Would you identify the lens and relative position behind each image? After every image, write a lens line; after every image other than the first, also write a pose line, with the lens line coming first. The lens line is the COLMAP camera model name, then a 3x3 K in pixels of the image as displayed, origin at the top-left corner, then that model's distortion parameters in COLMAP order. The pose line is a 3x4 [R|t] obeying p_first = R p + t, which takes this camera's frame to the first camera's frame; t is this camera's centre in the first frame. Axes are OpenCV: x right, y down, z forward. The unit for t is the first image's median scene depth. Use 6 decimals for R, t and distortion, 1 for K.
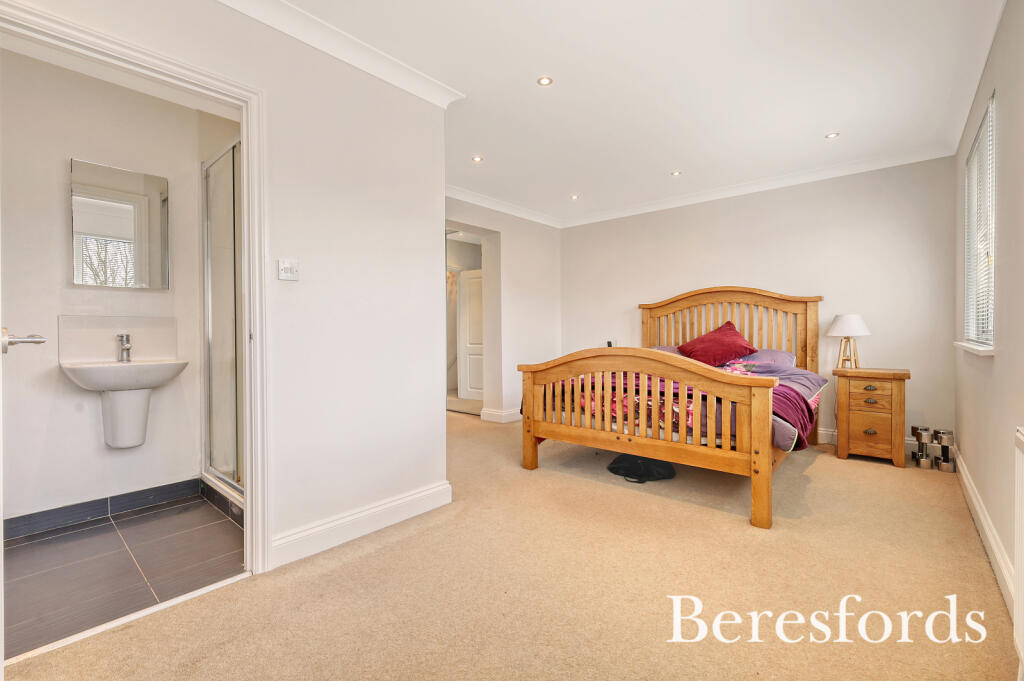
lens RADIAL K [[441.7, 0, 518.5], [0, 441.7, 335.2], [0, 0, 1]] dist [0.005360, -0.001033]
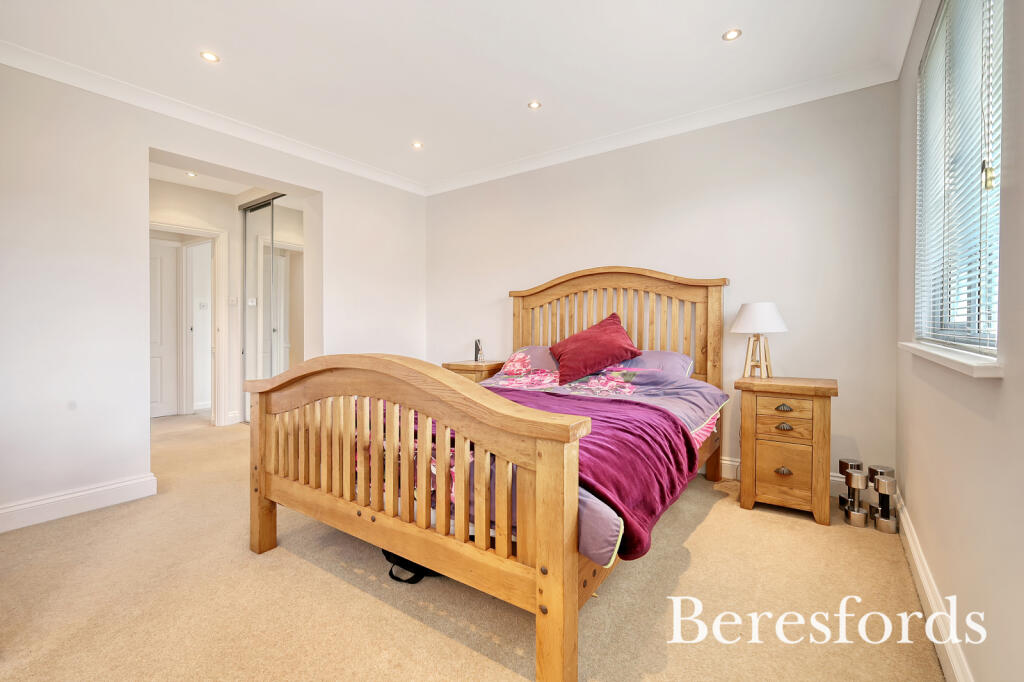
lens RADIAL K [[441.7, 0, 512.4], [0, 441.7, 336.5], [0, 0, 1]] dist [0.005360, -0.001033]
pose [[0.996366, -0.002378, 0.085141, 0.323091], [0.001363, 0.999927, 0.011972, -0.001895], [-0.085163, -0.011813, 0.996297, 0.360070]]
